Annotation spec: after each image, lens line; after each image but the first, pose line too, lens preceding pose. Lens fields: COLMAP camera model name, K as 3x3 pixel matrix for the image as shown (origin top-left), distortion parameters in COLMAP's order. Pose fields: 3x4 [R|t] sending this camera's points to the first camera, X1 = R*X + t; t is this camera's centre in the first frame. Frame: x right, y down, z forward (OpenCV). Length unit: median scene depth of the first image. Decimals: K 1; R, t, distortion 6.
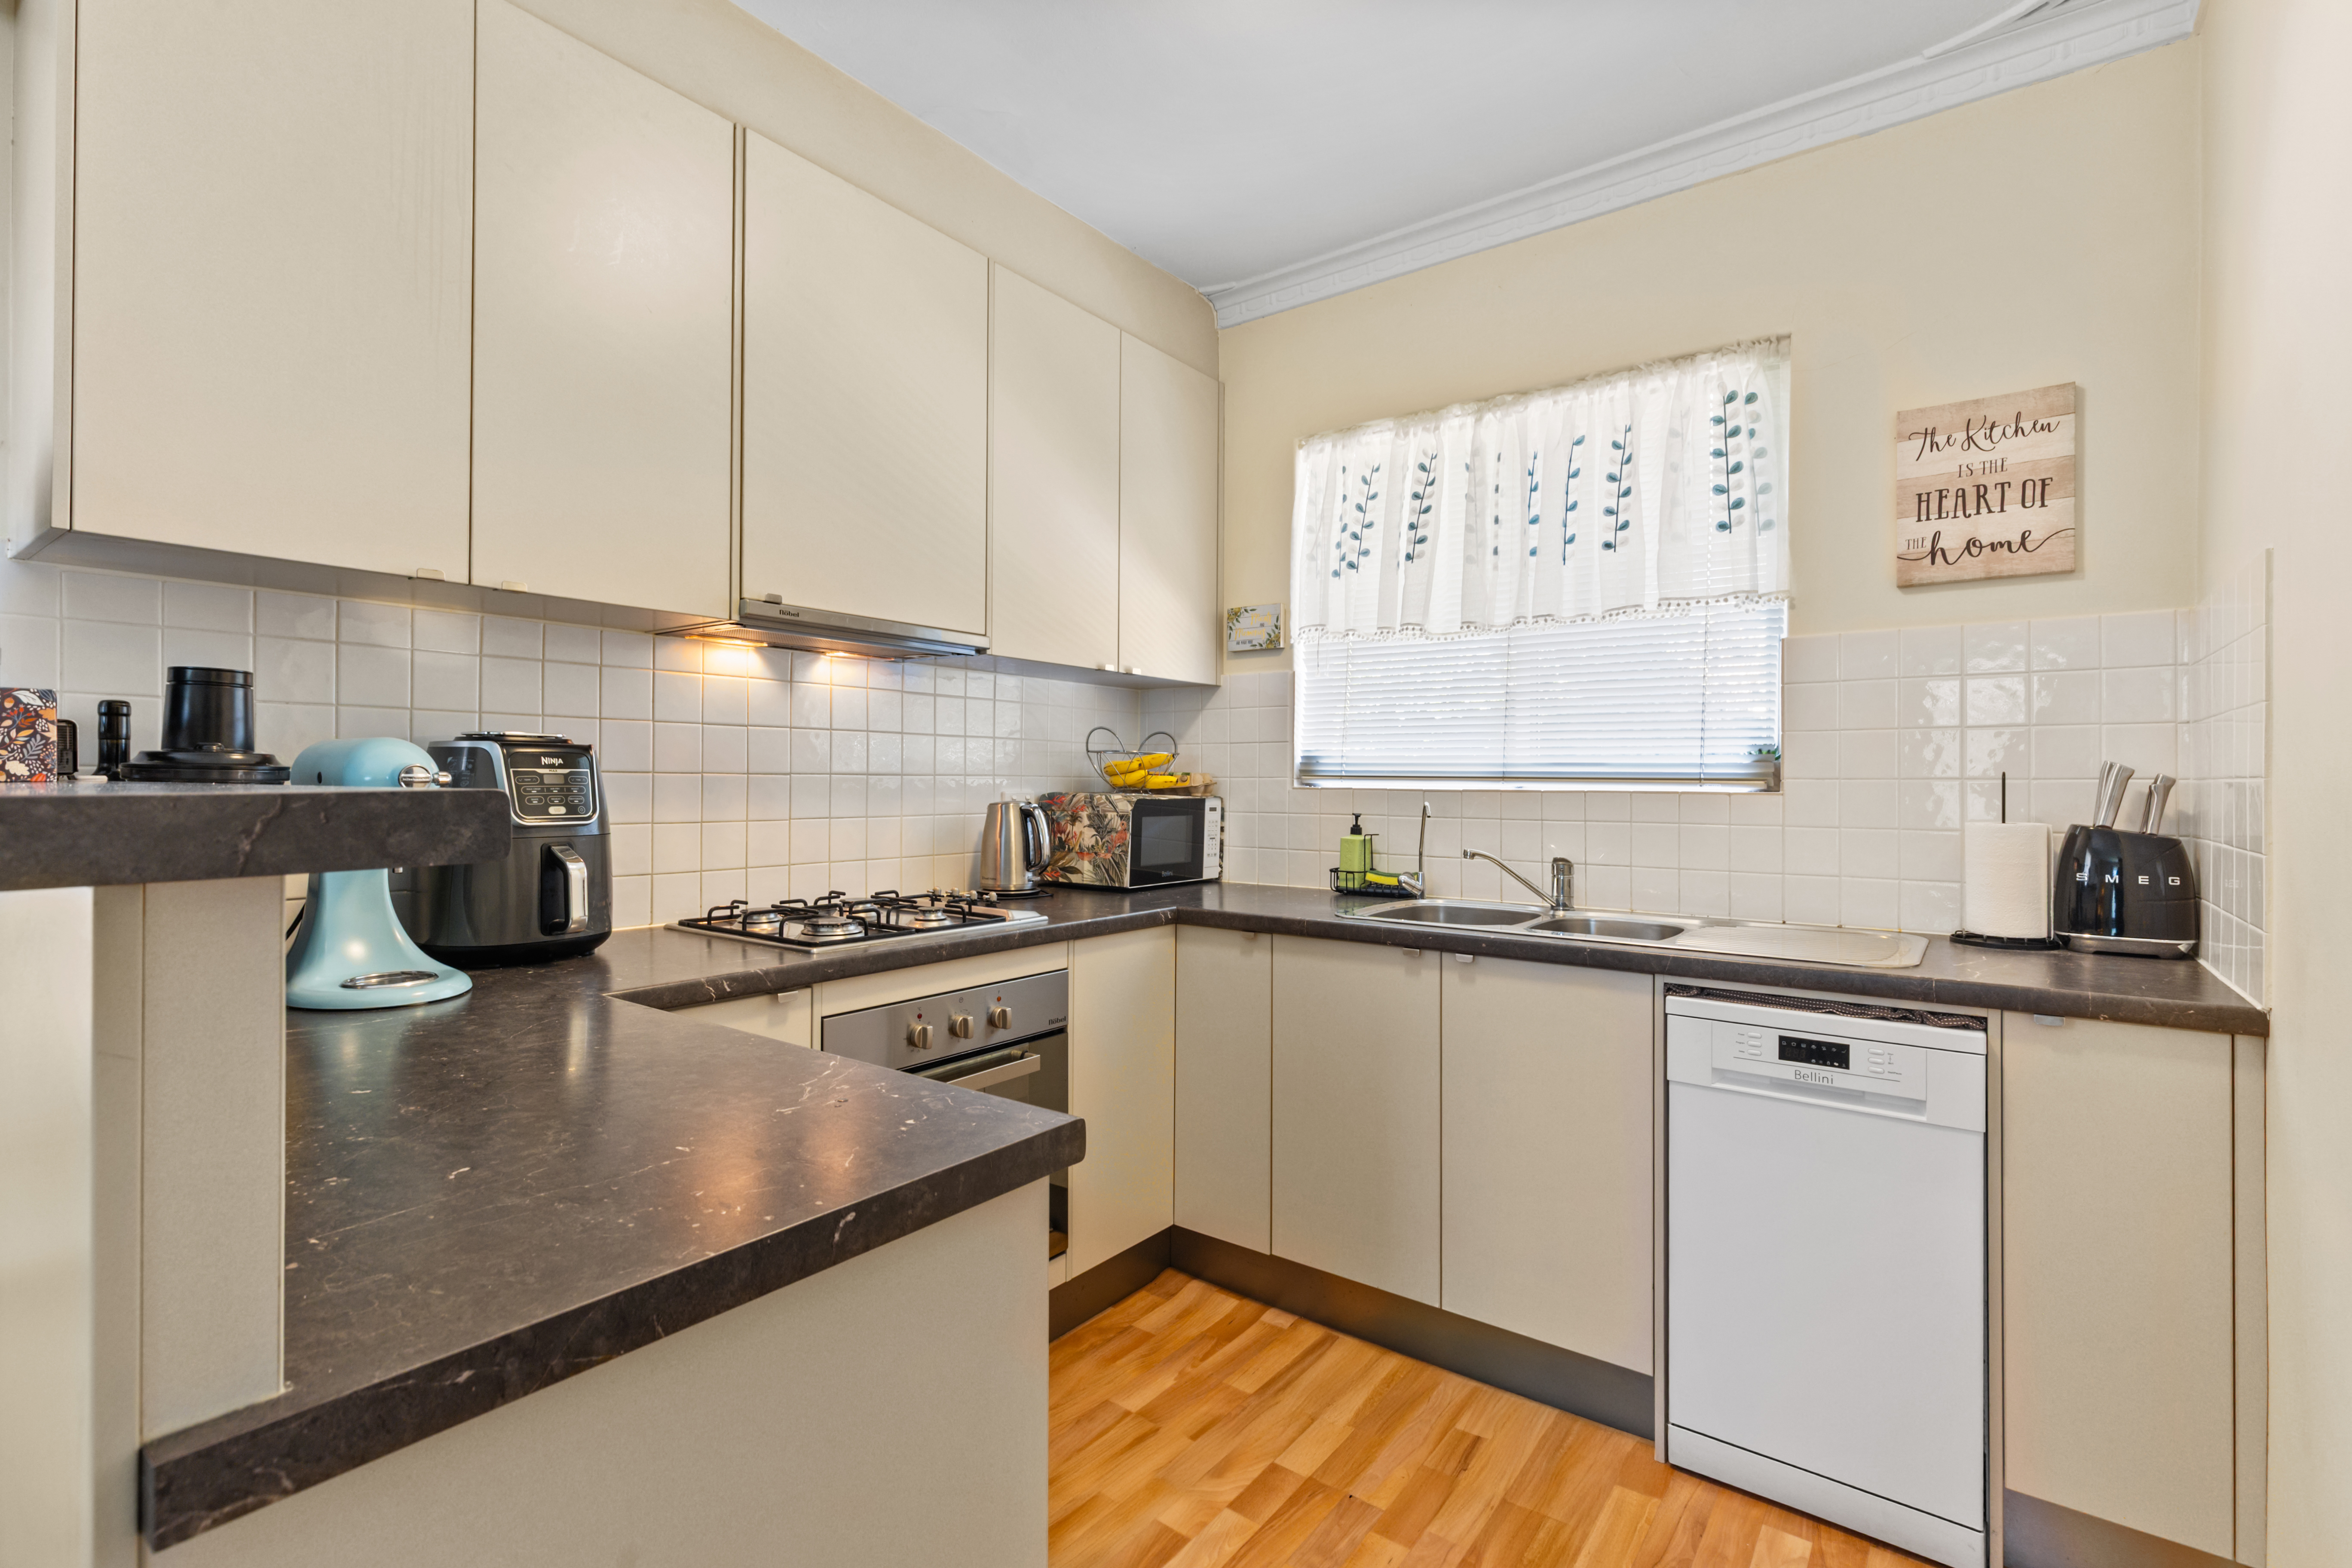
lens RADIAL K [[1079.8, 0, 1167.5], [0, 1079.8, 780.8], [0, 0, 1]] dist [0.002489, 0.000018]
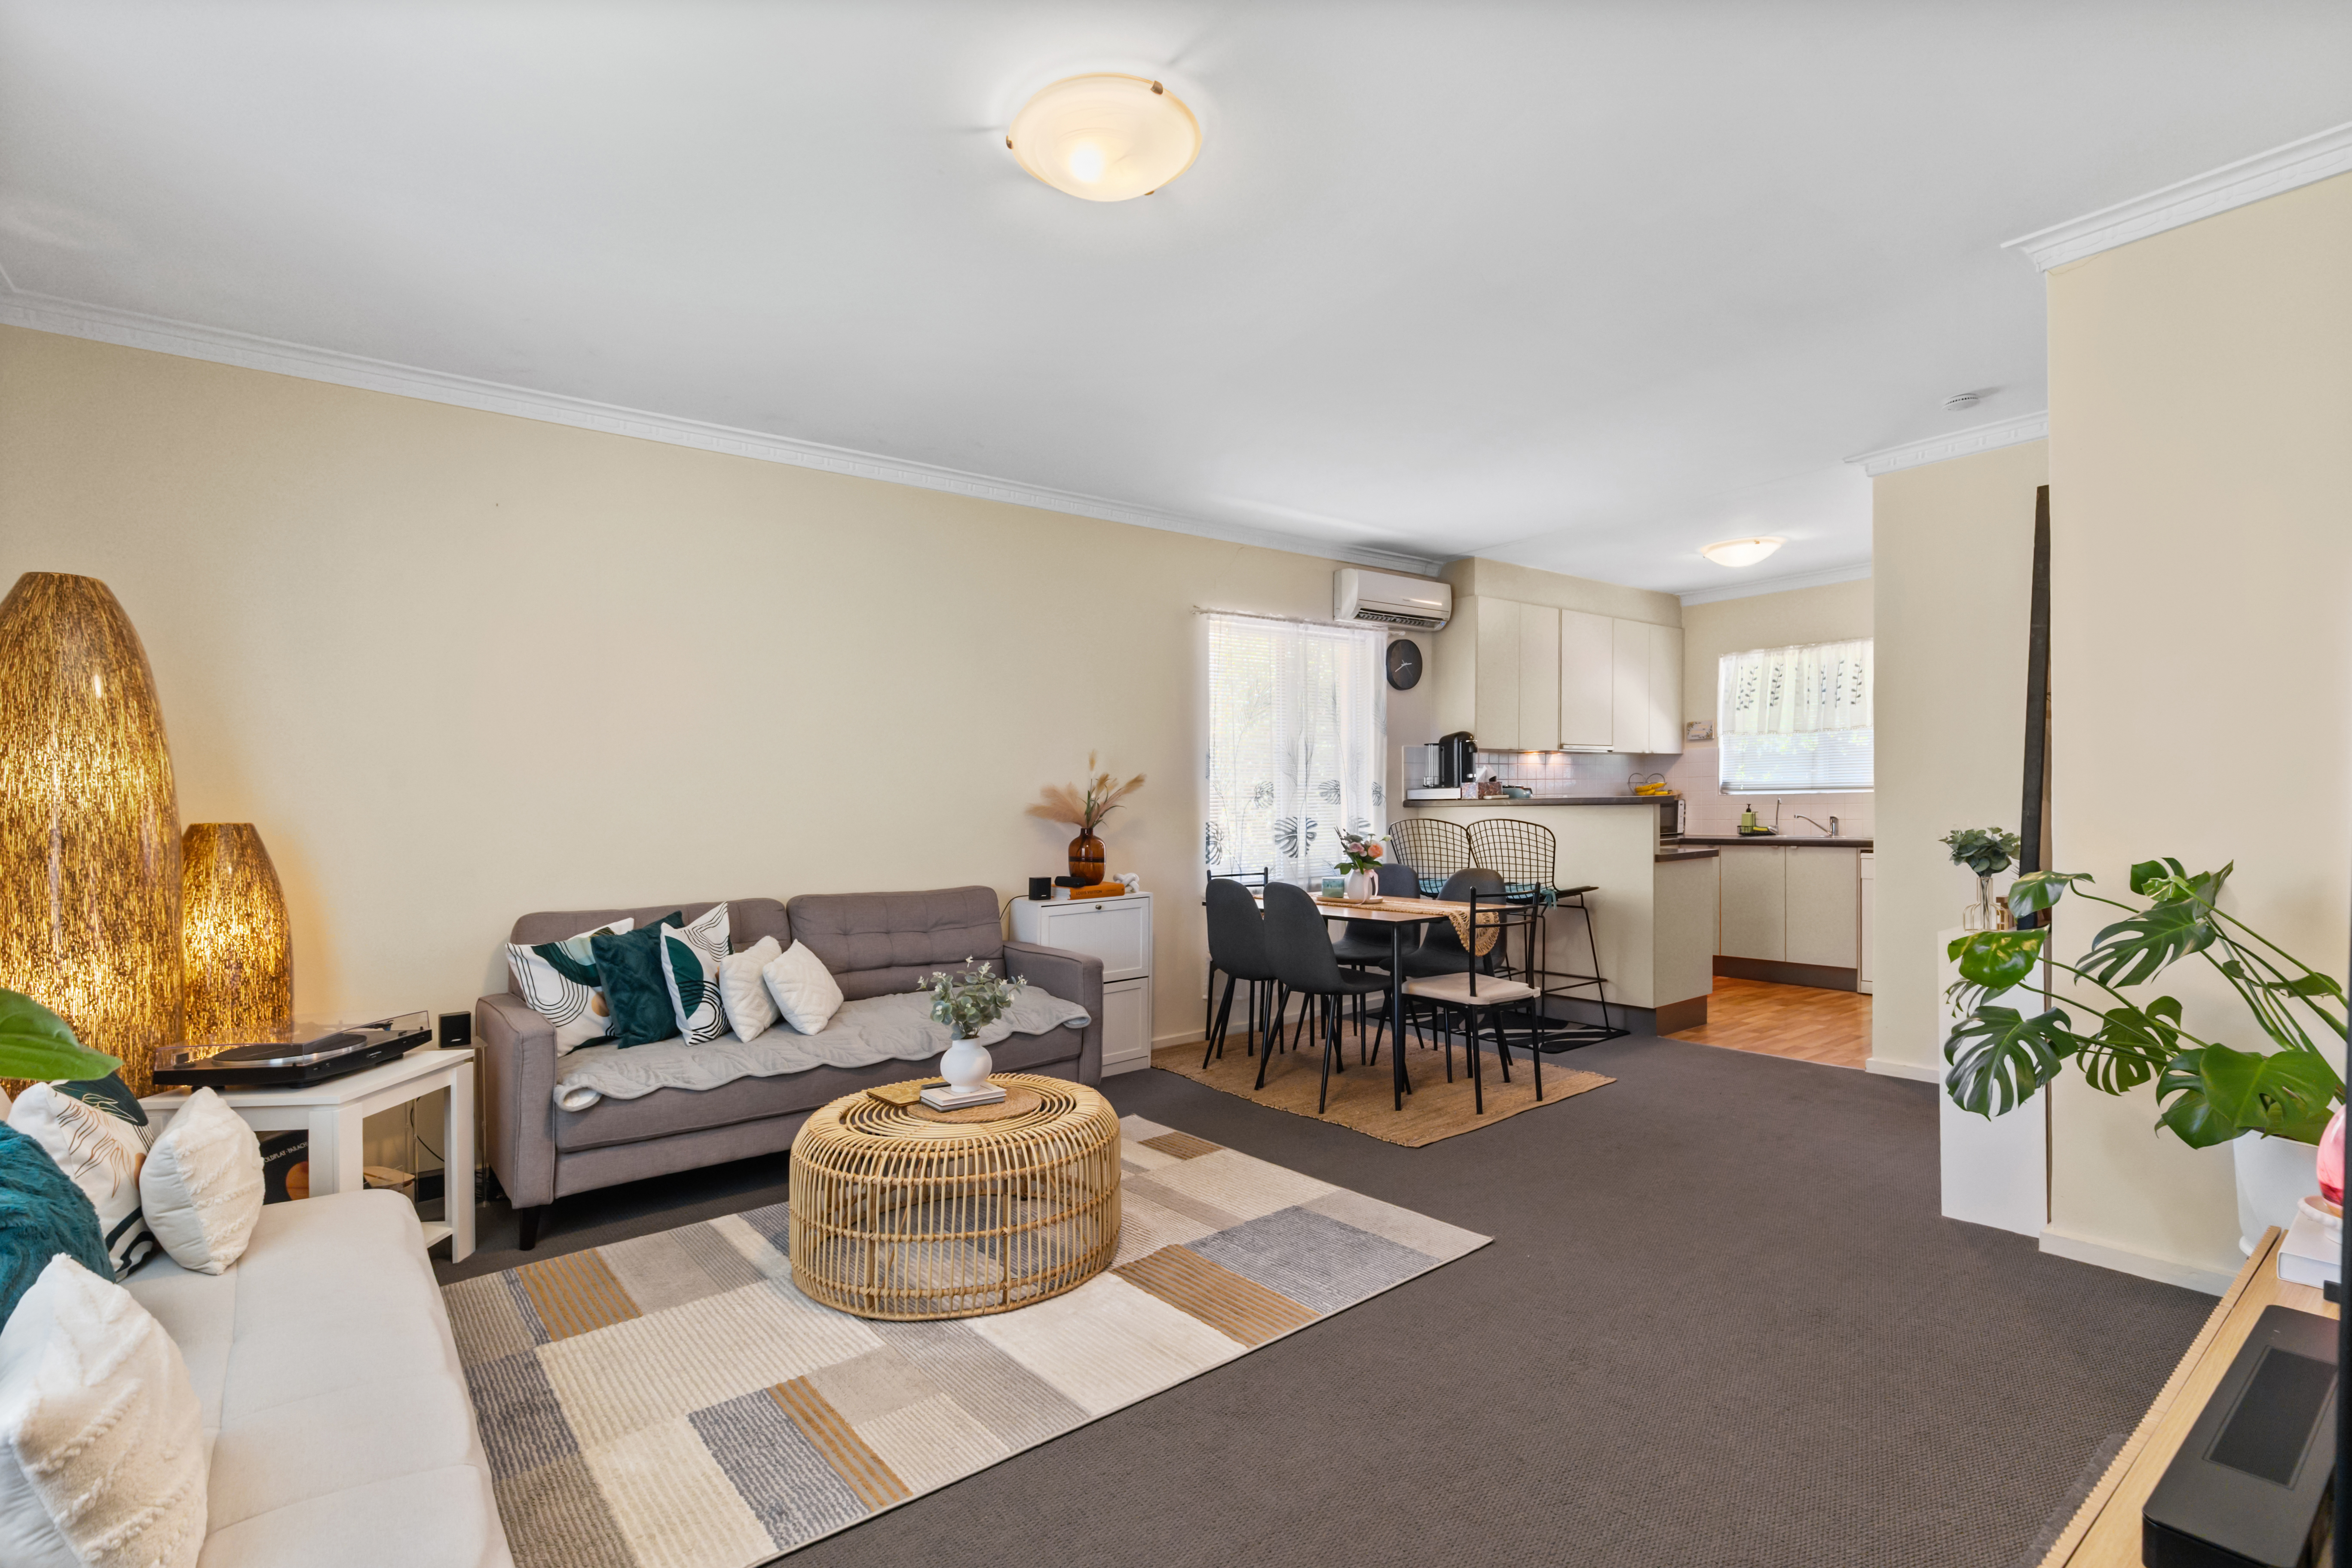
lens RADIAL K [[1057.5, 0, 1171.3], [0, 1057.5, 831.9], [0, 0, 1]] dist [0.001709, 0.000068]
pose [[0.957048, -0.017079, -0.289426, -0.465556], [0.025964, 0.999301, 0.026885, -0.007808], [0.288764, -0.033245, 0.956823, -2.038863]]
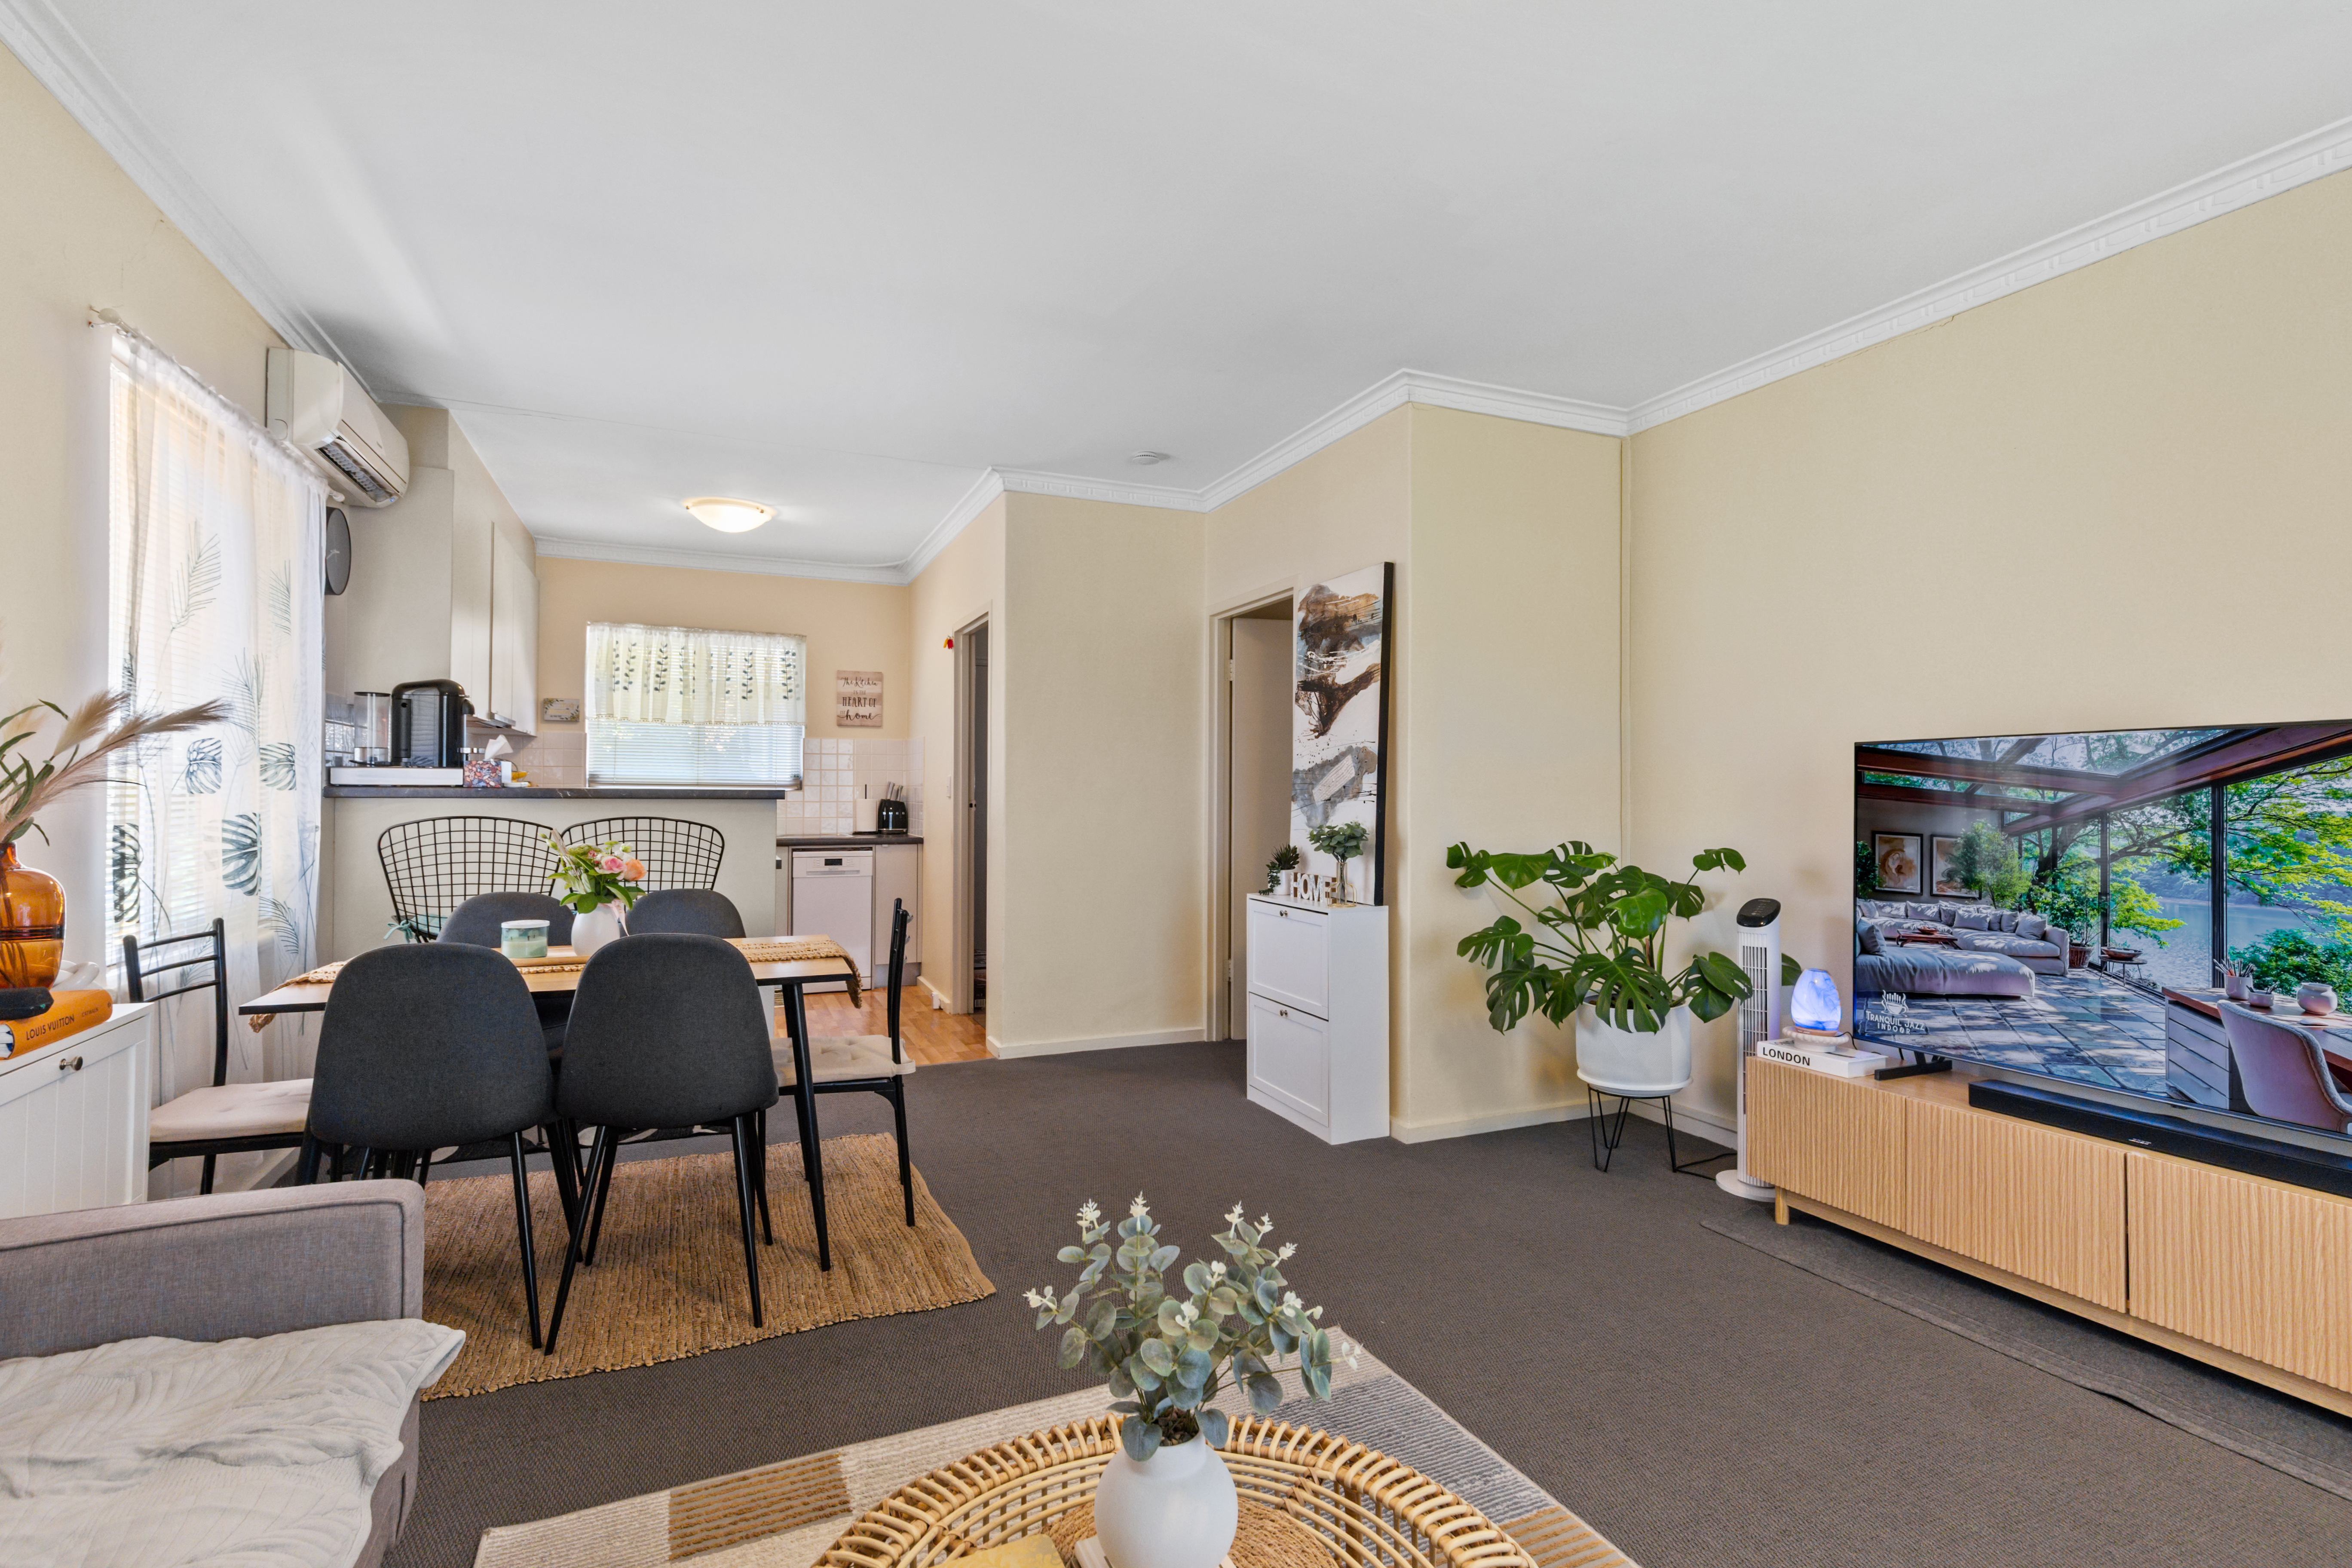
lens RADIAL K [[1079.8, 0, 1167.5], [0, 1079.8, 780.8], [0, 0, 1]] dist [0.002489, 0.000018]
pose [[0.499494, 0.006164, 0.866296, -1.348238], [-0.003721, 0.999981, -0.004969, -0.004084], [-0.866309, -0.000742, 0.499507, -1.208123]]
